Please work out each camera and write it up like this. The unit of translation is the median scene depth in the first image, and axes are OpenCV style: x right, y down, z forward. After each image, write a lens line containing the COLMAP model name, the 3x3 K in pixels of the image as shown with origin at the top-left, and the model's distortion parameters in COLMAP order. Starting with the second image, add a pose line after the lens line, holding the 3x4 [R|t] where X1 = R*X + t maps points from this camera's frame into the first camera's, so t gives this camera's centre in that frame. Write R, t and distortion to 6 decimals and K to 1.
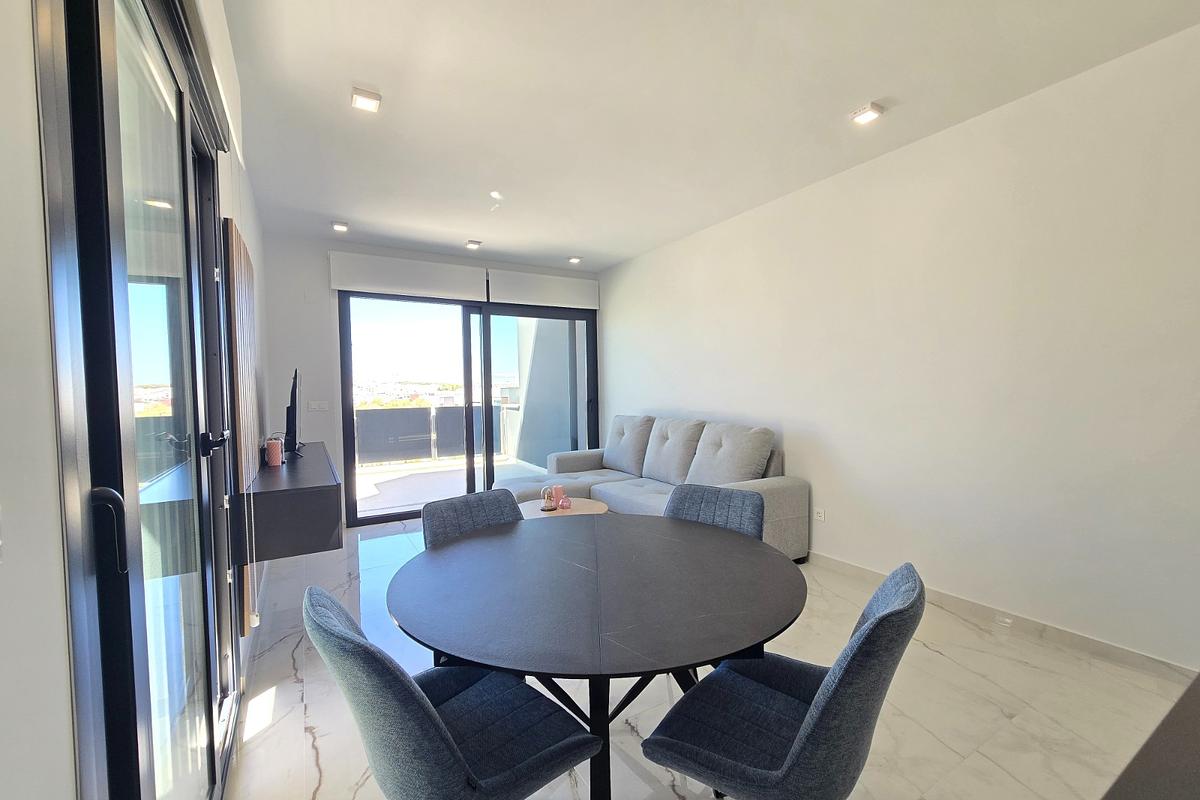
lens RADIAL K [[492.3, 0, 599.6], [0, 492.3, 406.5], [0, 0, 1]] dist [-0.010753, 0.003203]
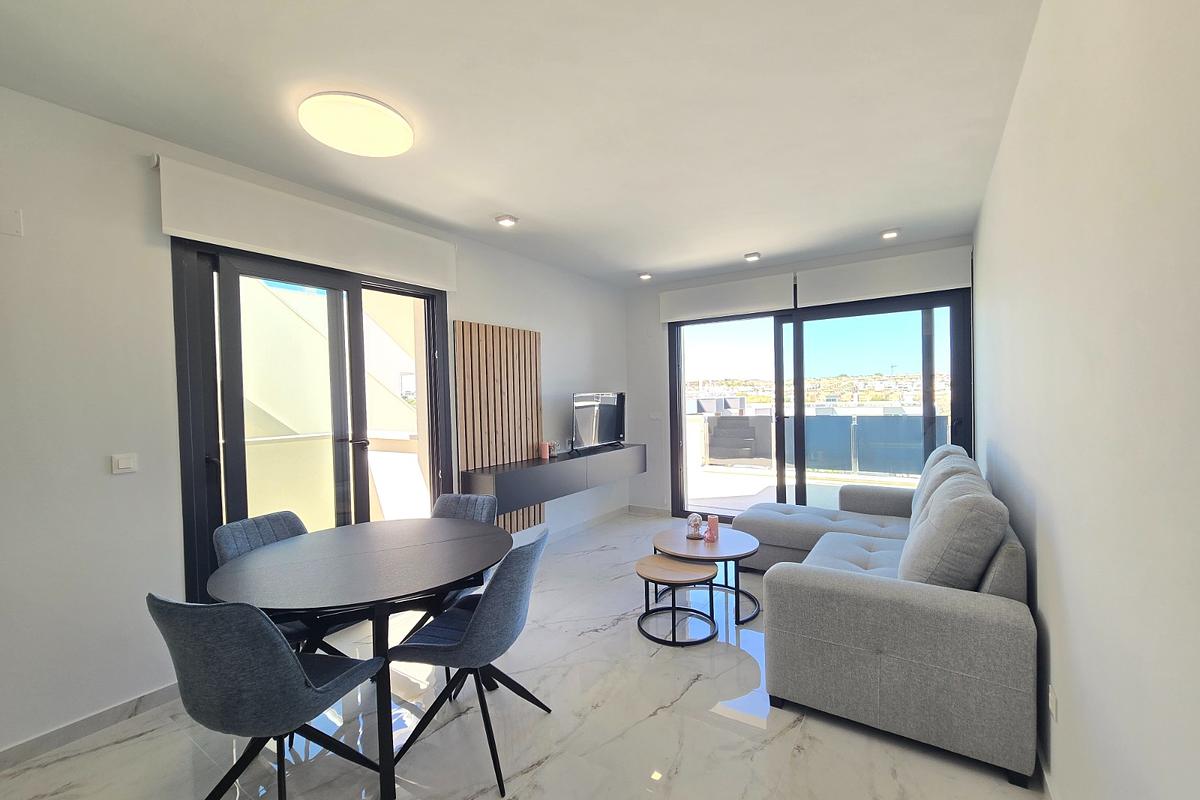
lens RADIAL K [[492.3, 0, 599.6], [0, 492.3, 406.5], [0, 0, 1]] dist [-0.010753, 0.003203]
pose [[0.420762, 0.022236, -0.906899, 0.454476], [-0.013381, 0.999743, 0.018304, -0.041637], [0.907073, 0.004433, 0.420951, 0.284196]]
